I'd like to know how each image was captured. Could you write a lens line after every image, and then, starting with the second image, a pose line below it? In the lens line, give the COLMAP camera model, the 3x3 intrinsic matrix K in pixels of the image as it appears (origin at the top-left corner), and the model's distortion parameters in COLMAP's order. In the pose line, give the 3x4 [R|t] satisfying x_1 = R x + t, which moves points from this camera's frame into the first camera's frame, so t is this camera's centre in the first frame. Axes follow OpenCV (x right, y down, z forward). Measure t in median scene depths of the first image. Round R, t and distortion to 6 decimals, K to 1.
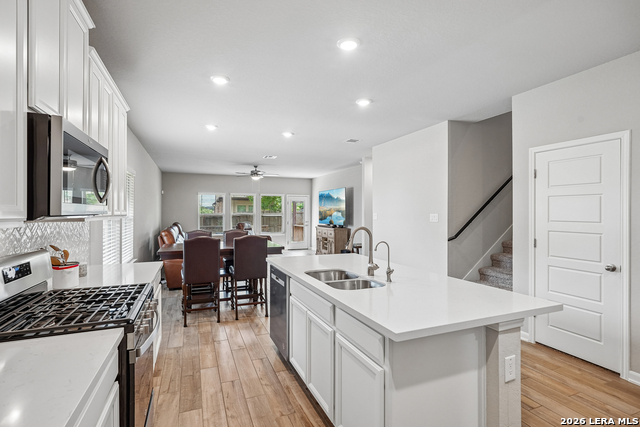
lens RADIAL K [[303.7, 0, 318.0], [0, 303.7, 212.5], [0, 0, 1]] dist [-0.000249, 0.000031]
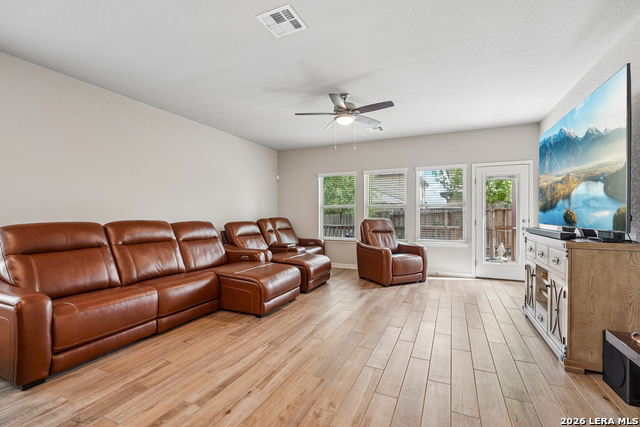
lens RADIAL K [[288.2, 0, 318.2], [0, 288.2, 216.2], [0, 0, 1]] dist [-0.013961, 0.002537]
pose [[0.674957, 0.000502, -0.737857, 0.070999], [0.001969, 0.999995, 0.002482, 0.023656], [0.737854, -0.003128, 0.674953, 0.506936]]
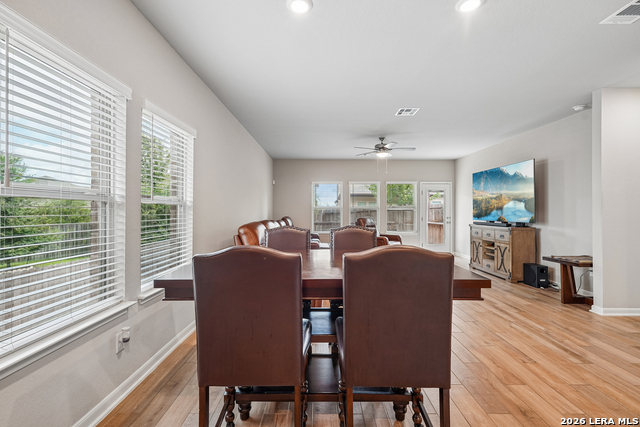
lens RADIAL K [[288.2, 0, 318.0], [0, 288.2, 211.2], [0, 0, 1]] dist [-0.013961, 0.002537]
pose [[0.924277, -0.001062, -0.381722, -0.065569], [0.000995, 0.999999, -0.000373, 0.014708], [0.381722, -0.000035, 0.924277, 0.237748]]
